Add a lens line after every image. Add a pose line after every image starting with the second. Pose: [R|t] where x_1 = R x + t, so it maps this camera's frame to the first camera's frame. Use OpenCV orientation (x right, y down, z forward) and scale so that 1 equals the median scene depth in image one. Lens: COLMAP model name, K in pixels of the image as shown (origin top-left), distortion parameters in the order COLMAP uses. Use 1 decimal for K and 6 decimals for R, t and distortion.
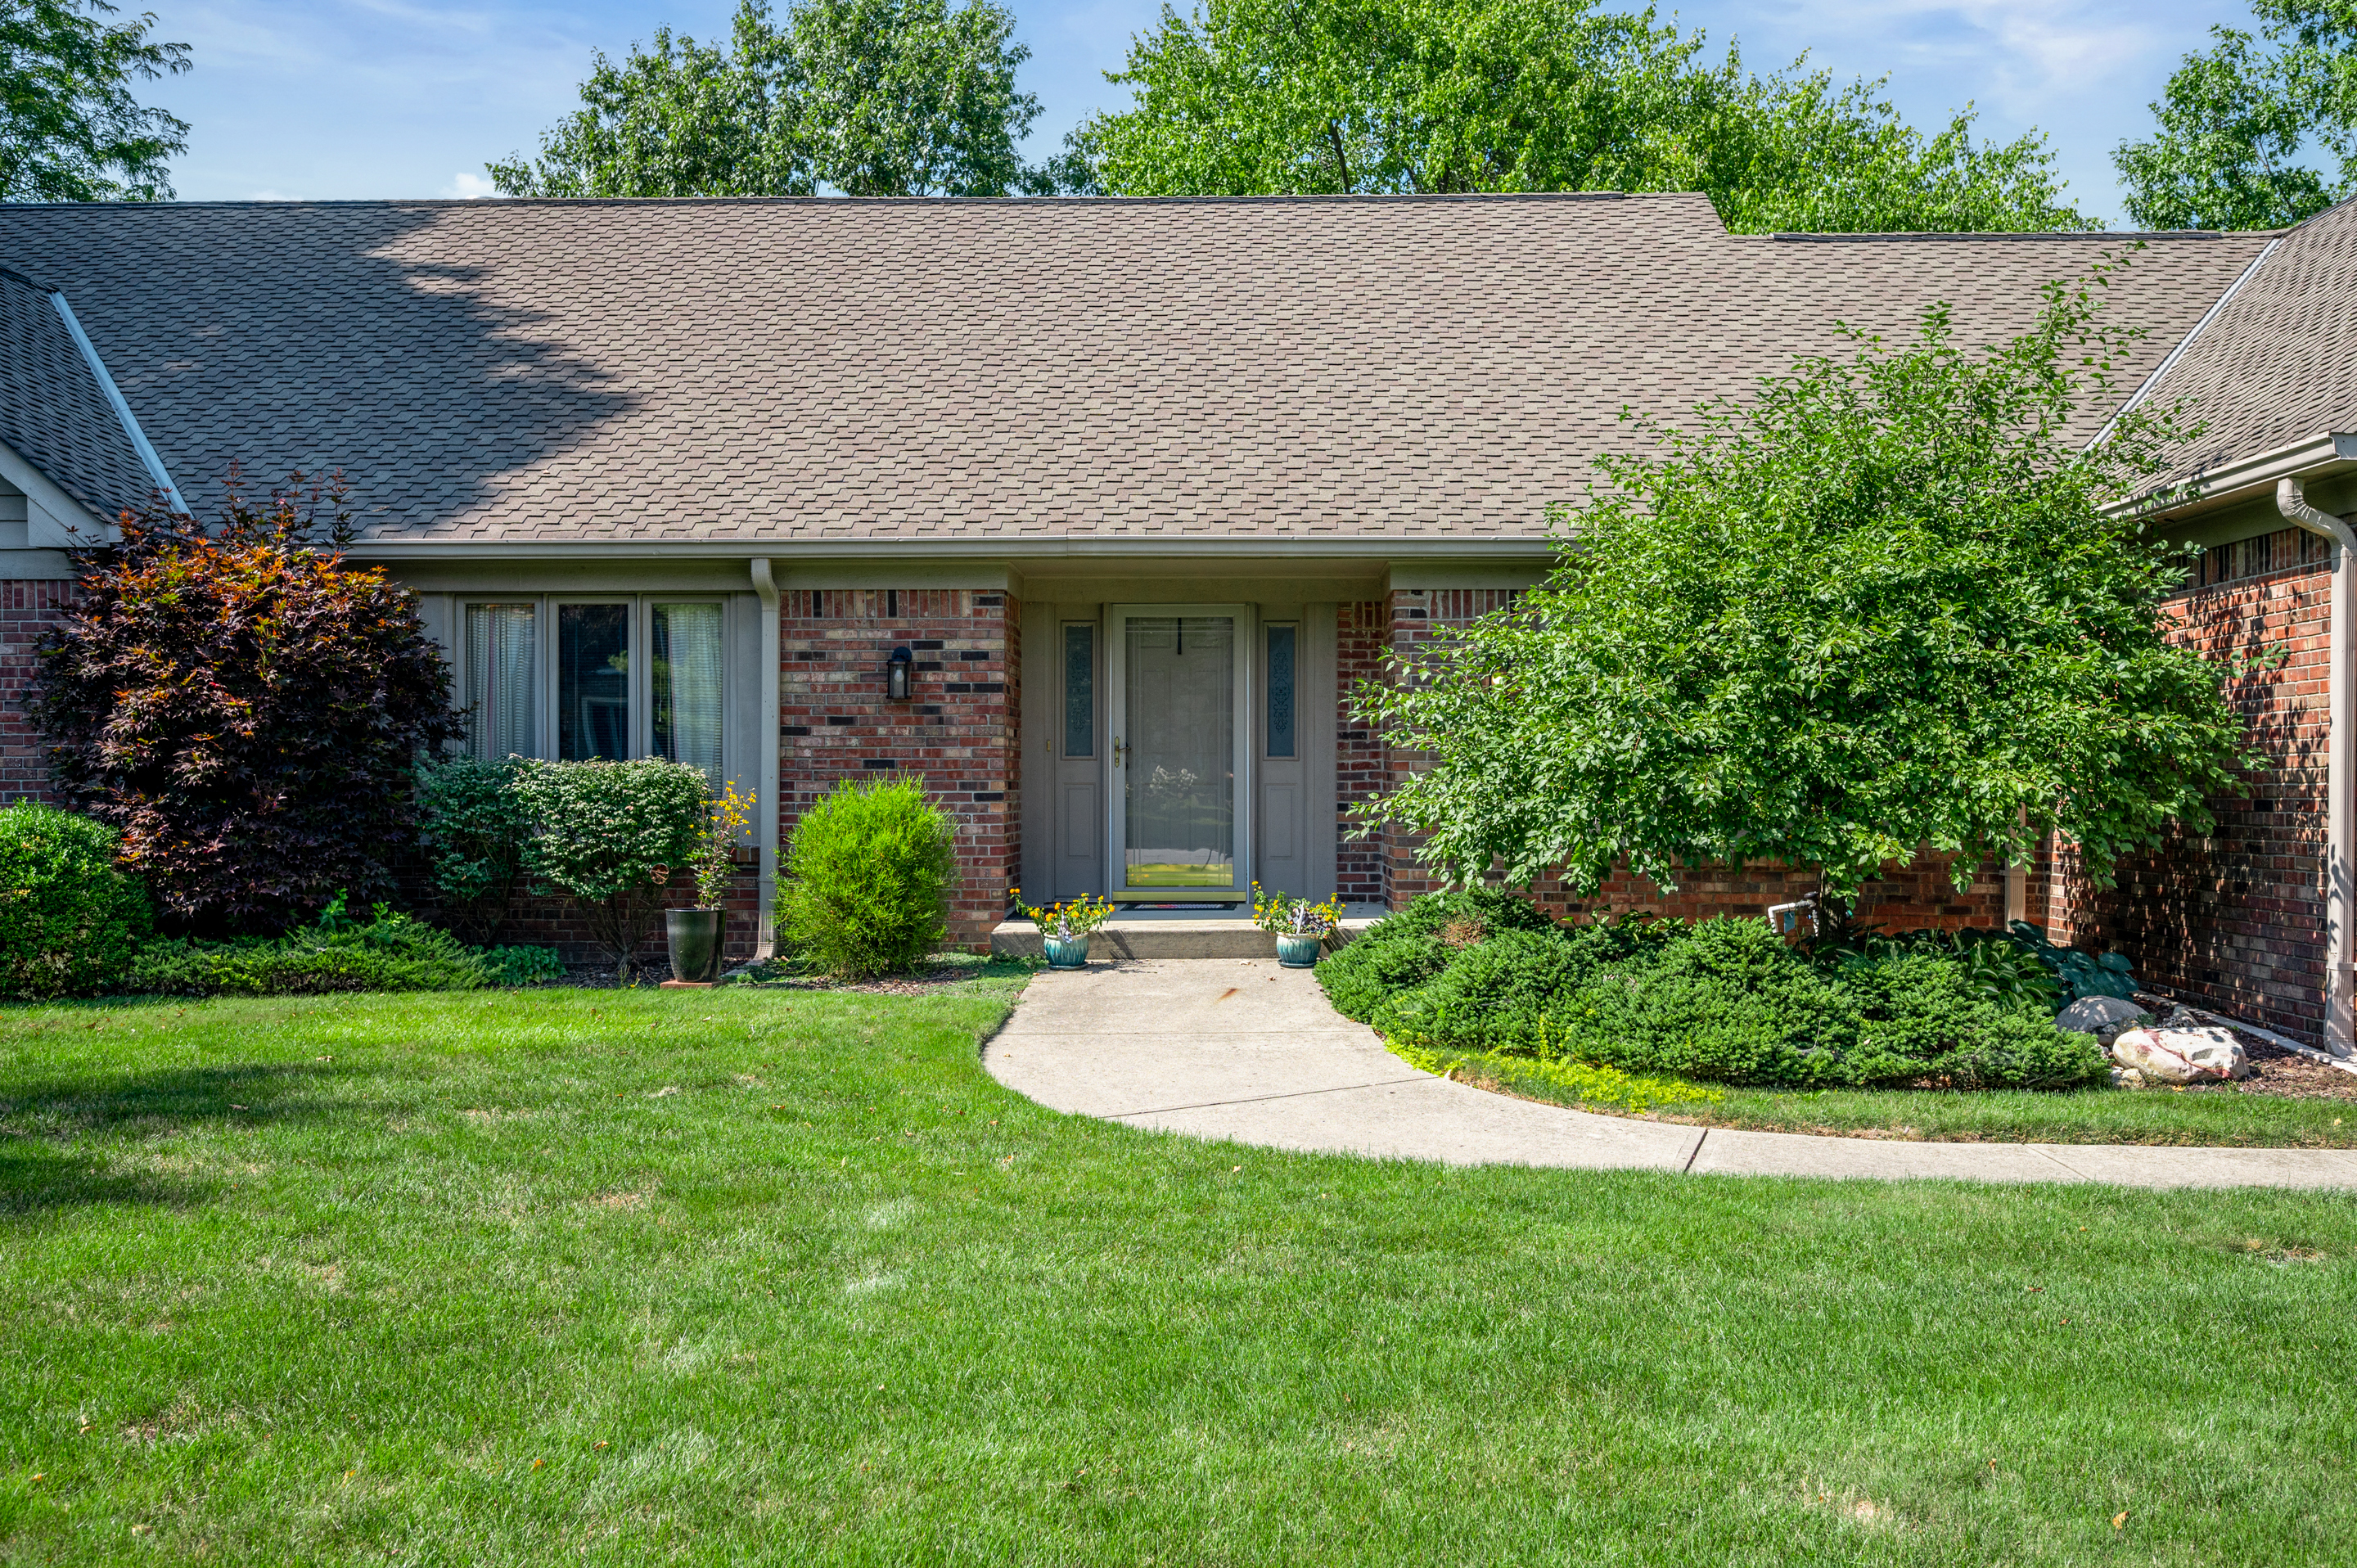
lens RADIAL K [[2005.7, 0, 1191.3], [0, 2005.7, 773.9], [0, 0, 1]] dist [0.036360, -0.012846]
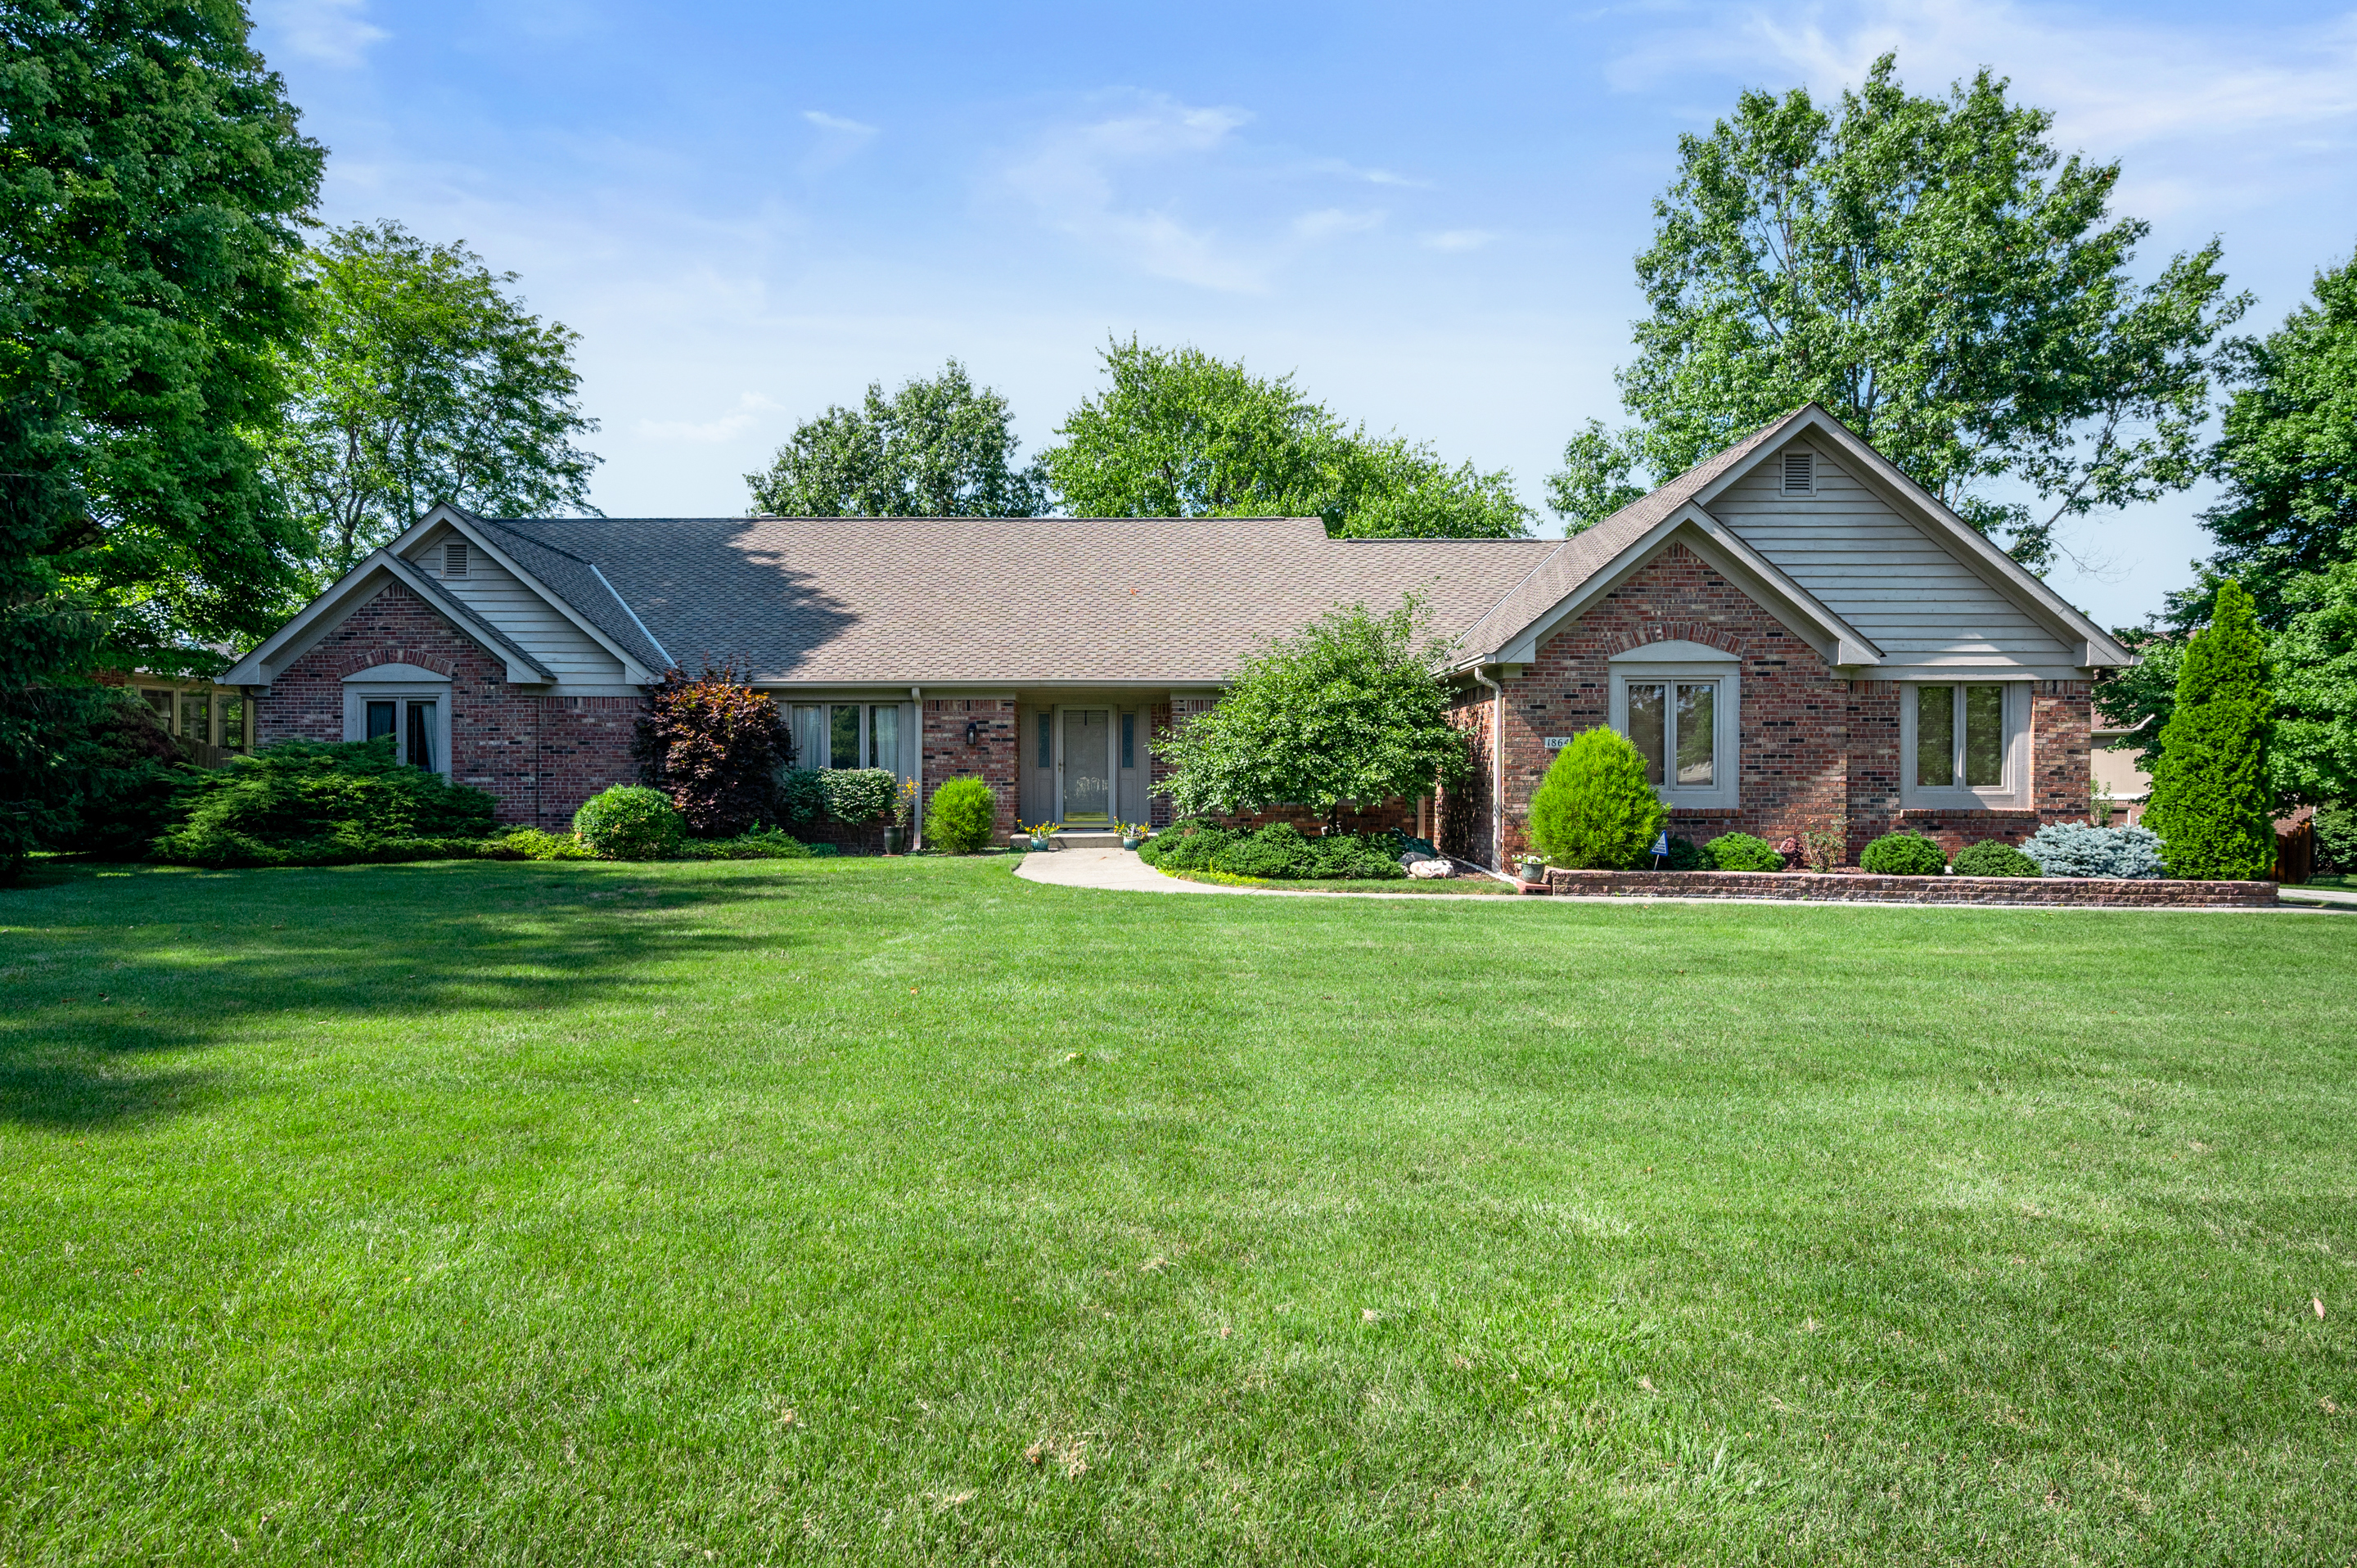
lens RADIAL K [[1158.9, 0, 1135.5], [0, 1158.9, 770.3], [0, 0, 1]] dist [0.000330, 0.000081]
pose [[0.999568, -0.000780, 0.029375, 0.014488], [0.001087, 0.999945, -0.010420, 0.010001], [-0.029365, 0.010448, 0.999514, -0.443145]]
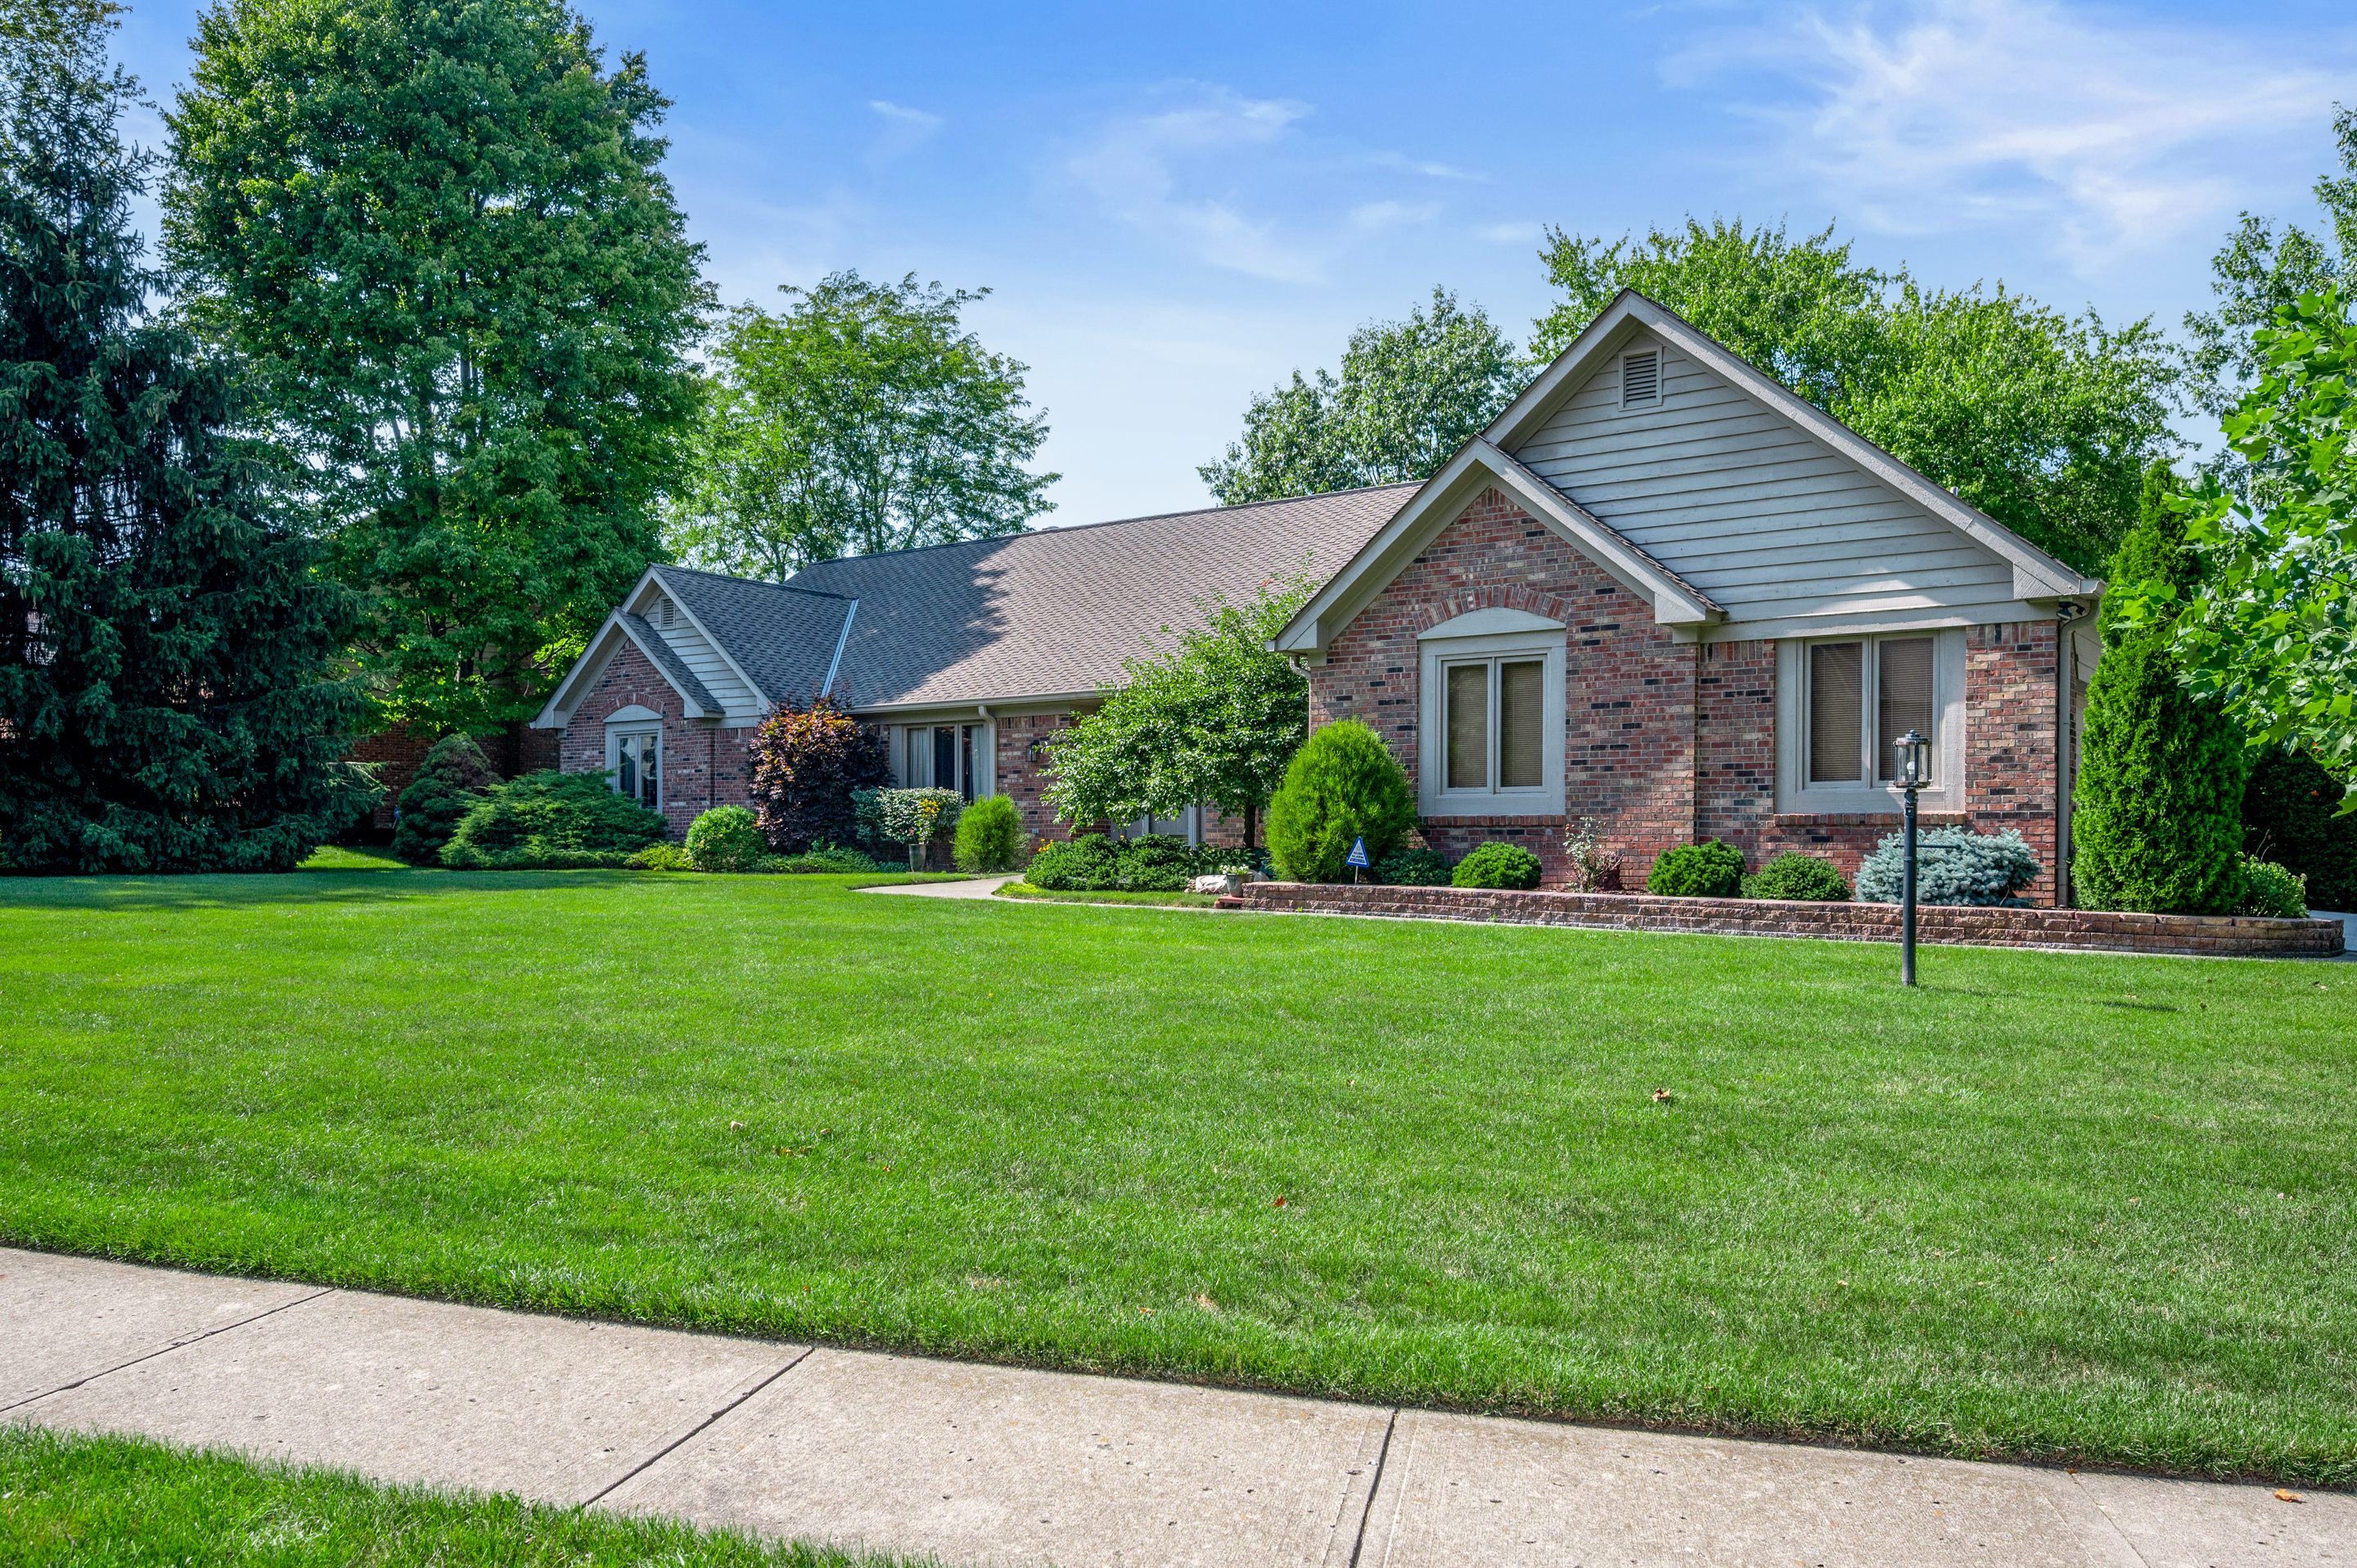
lens RADIAL K [[1579.1, 0, 1178.7], [0, 1579.1, 806.3], [0, 0, 1]] dist [0.004792, 0.000872]
pose [[0.856443, -0.011387, -0.516115, 0.998518], [0.002830, 0.999845, -0.017364, 0.049472], [0.516233, 0.013411, 0.856343, -0.525581]]
